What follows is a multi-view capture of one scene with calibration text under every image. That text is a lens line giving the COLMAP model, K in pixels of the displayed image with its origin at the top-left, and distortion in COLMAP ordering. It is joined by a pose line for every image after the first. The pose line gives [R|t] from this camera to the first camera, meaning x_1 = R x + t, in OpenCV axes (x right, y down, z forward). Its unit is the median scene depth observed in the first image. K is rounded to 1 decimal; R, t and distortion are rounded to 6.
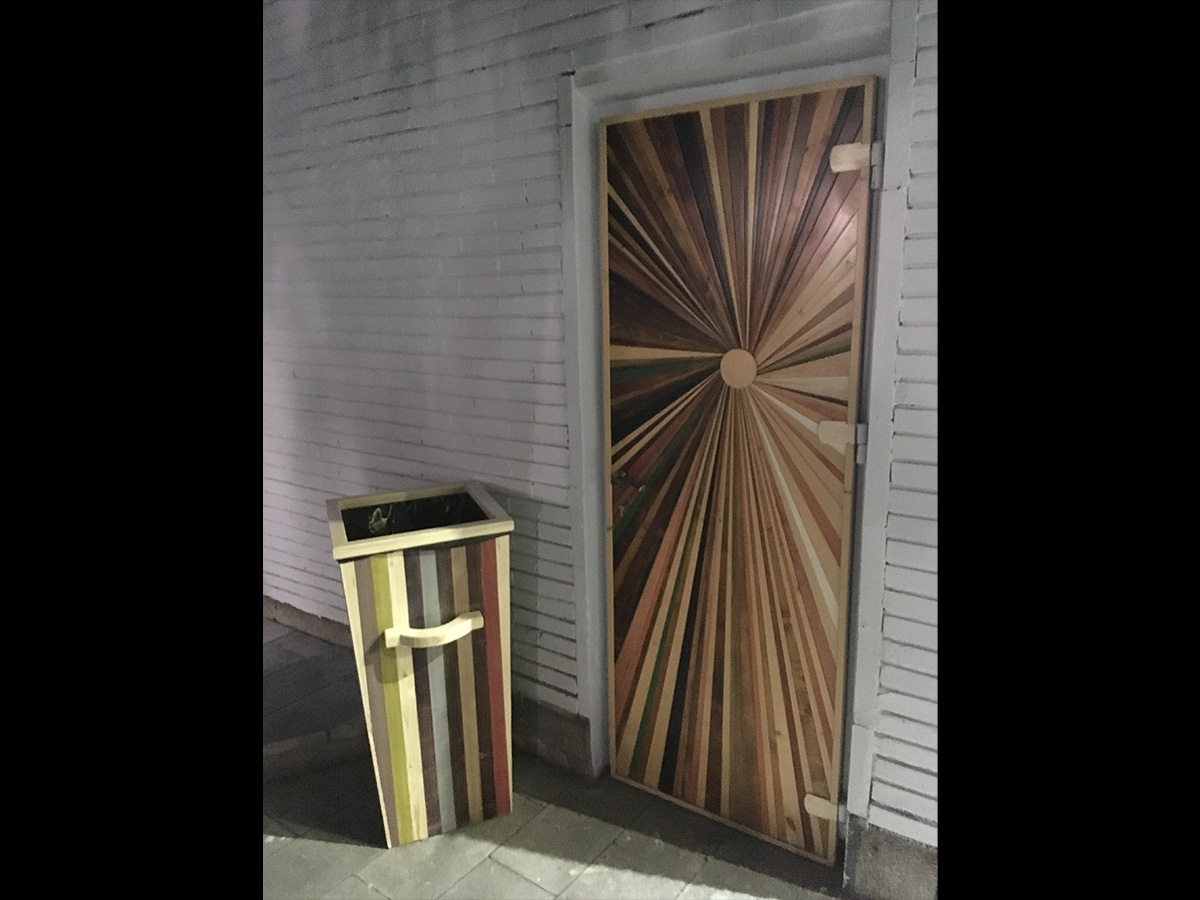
lens RADIAL K [[787.8, 0, 600.0], [0, 787.8, 450.0], [0, 0, 1]] dist [0.038883, -0.003156]
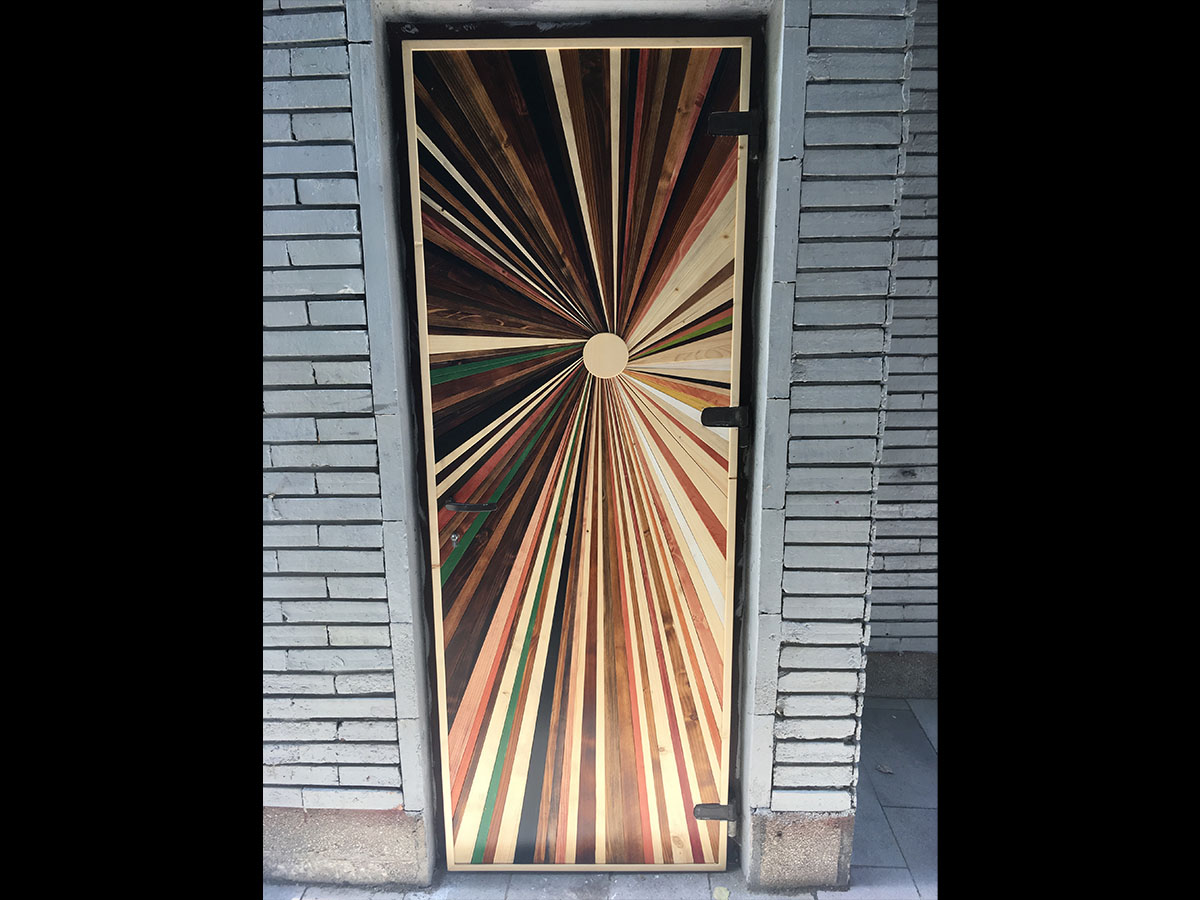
lens RADIAL K [[787.8, 0, 600.0], [0, 787.8, 450.0], [0, 0, 1]] dist [0.038883, -0.003156]
pose [[0.823382, -0.107849, 0.557145, -0.320869], [0.111736, 0.993367, 0.027160, -0.022482], [-0.556378, 0.039890, 0.829971, 0.273485]]
